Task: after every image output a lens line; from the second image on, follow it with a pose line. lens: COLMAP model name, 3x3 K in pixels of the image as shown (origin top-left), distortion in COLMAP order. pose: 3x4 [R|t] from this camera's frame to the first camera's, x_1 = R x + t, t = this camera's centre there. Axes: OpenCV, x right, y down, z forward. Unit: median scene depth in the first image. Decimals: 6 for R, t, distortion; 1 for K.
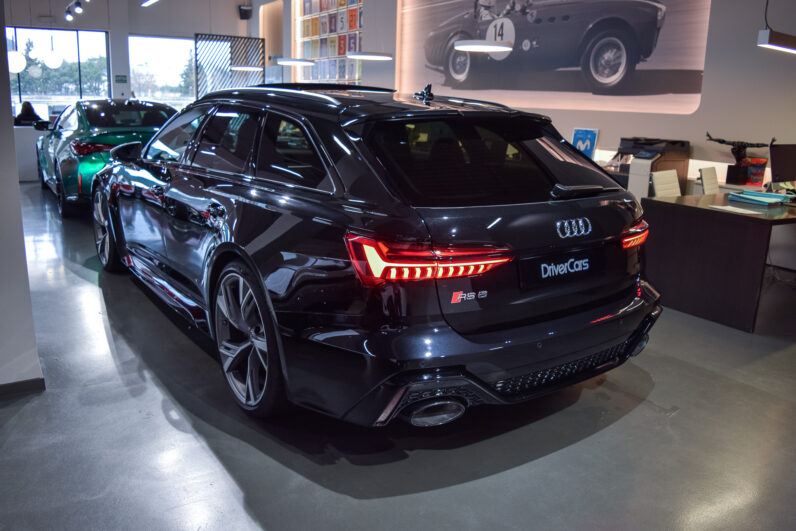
lens RADIAL K [[623.2, 0, 398.0], [0, 623.2, 265.5], [0, 0, 1]] dist [-0.088155, 0.012266]
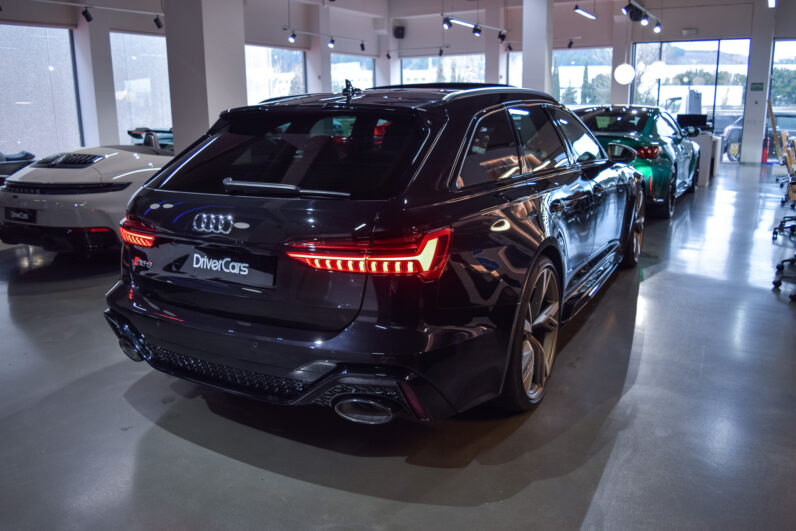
lens RADIAL K [[623.2, 0, 398.0], [0, 623.2, 265.5], [0, 0, 1]] dist [-0.088155, 0.012266]
pose [[0.458293, 0.188481, -0.868587, 0.913070], [-0.203341, 0.973572, 0.103974, -0.112399], [0.865228, 0.128969, 0.484507, 0.575656]]
